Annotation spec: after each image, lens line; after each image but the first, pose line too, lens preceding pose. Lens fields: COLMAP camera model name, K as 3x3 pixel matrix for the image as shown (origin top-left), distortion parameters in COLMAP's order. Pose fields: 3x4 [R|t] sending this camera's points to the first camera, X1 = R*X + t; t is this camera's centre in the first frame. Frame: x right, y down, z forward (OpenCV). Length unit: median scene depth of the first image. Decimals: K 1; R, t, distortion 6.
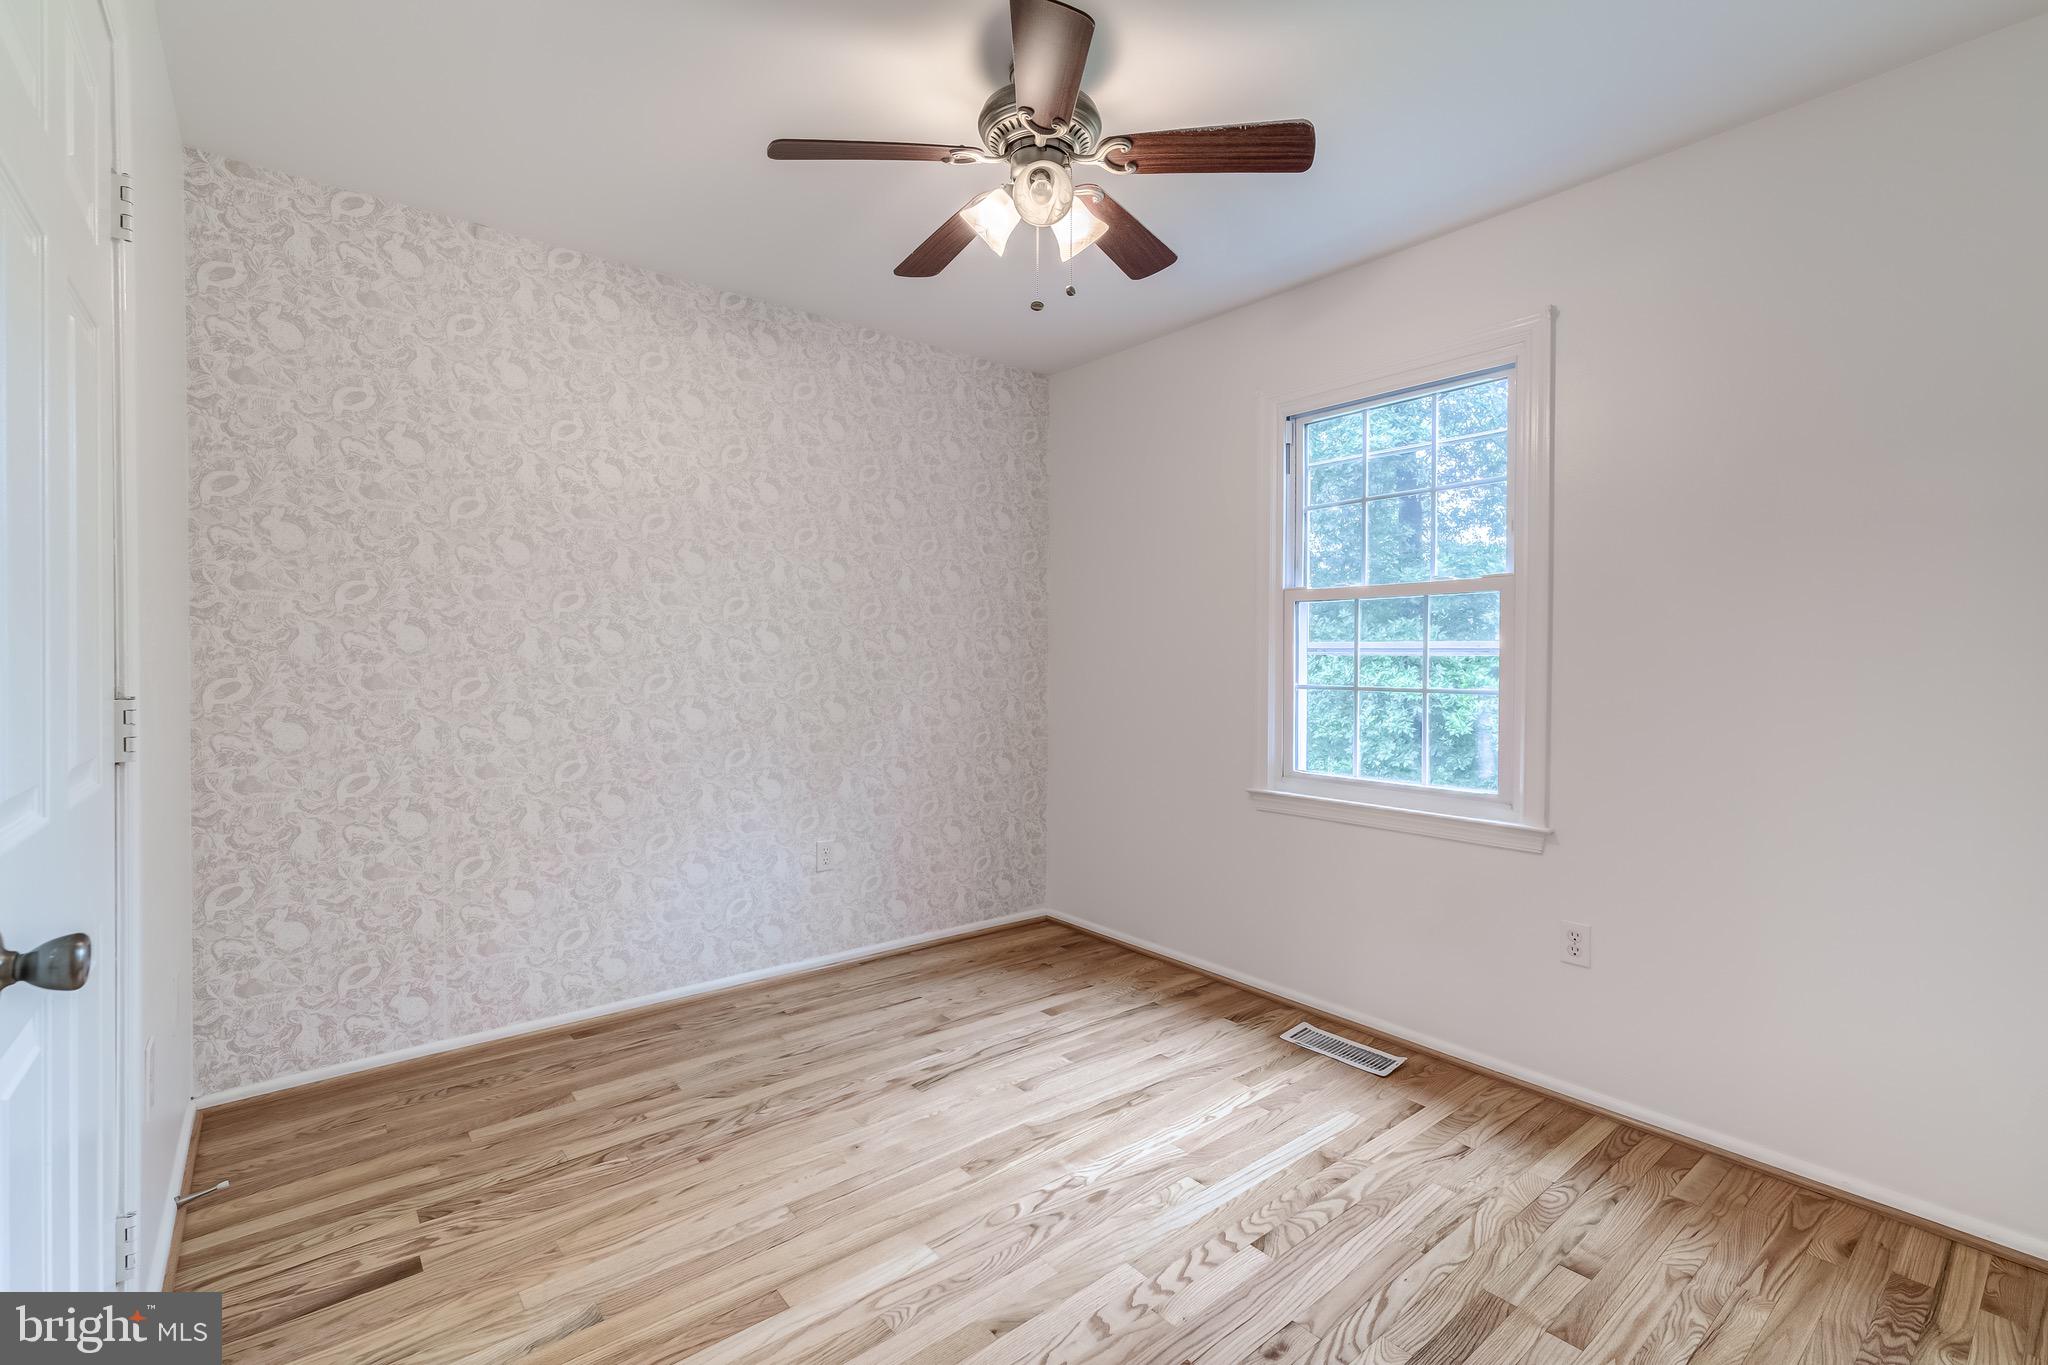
lens RADIAL K [[909.3, 0, 1034.6], [0, 909.3, 664.3], [0, 0, 1]] dist [0.001659, 0.000163]
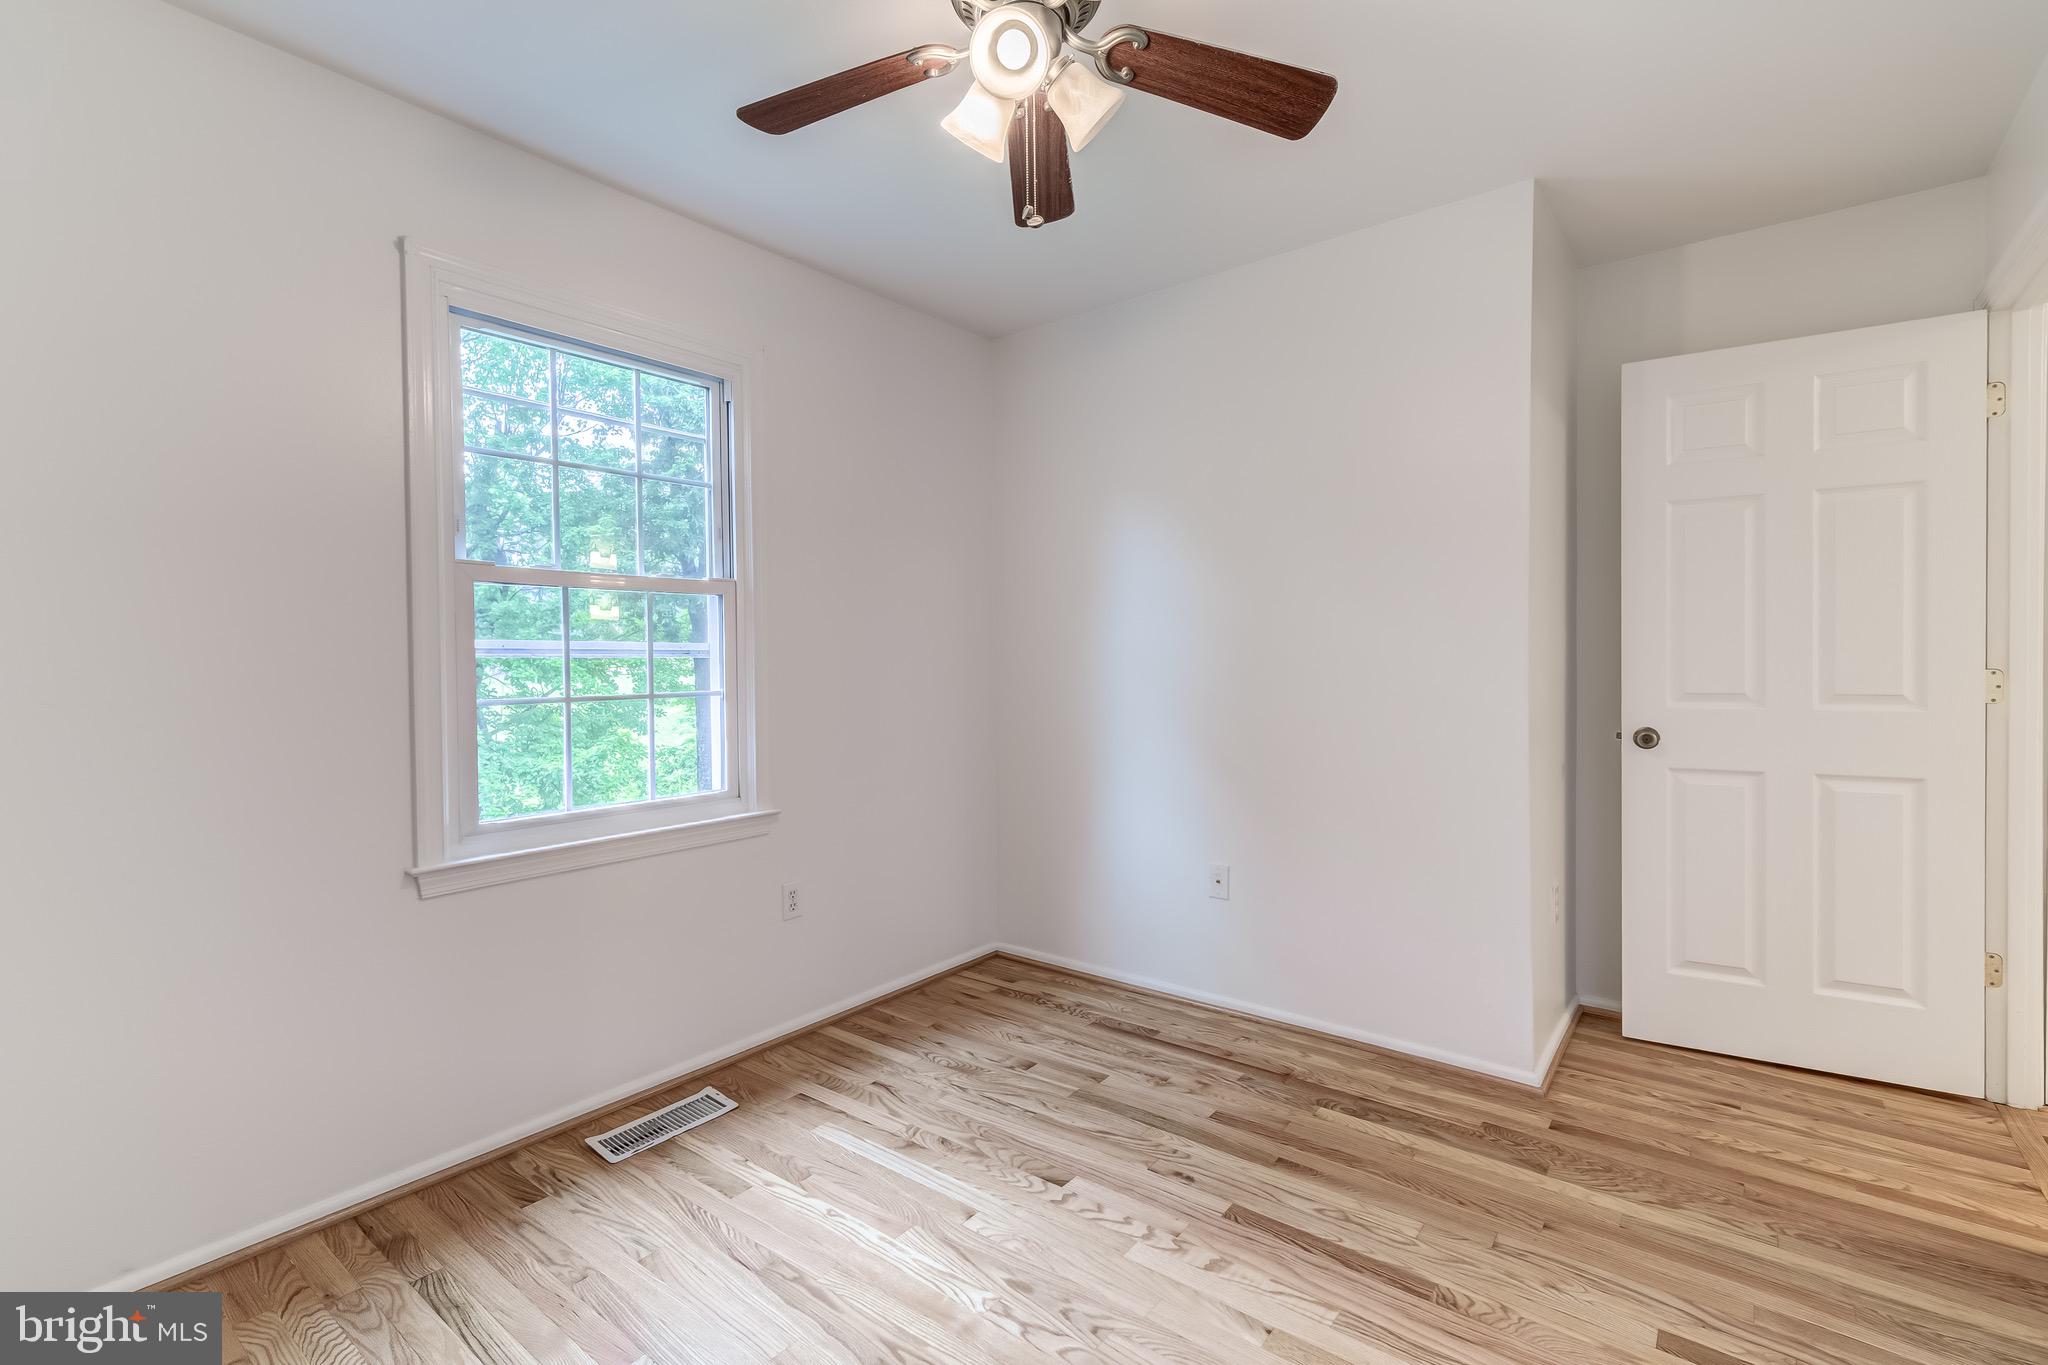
lens RADIAL K [[909.3, 0, 1034.6], [0, 909.3, 664.3], [0, 0, 1]] dist [0.001659, 0.000163]
pose [[-0.214782, -0.011333, 0.976596, -0.650458], [0.012126, 0.999825, 0.014269, -0.011349], [-0.976587, 0.014907, -0.214607, 0.988384]]
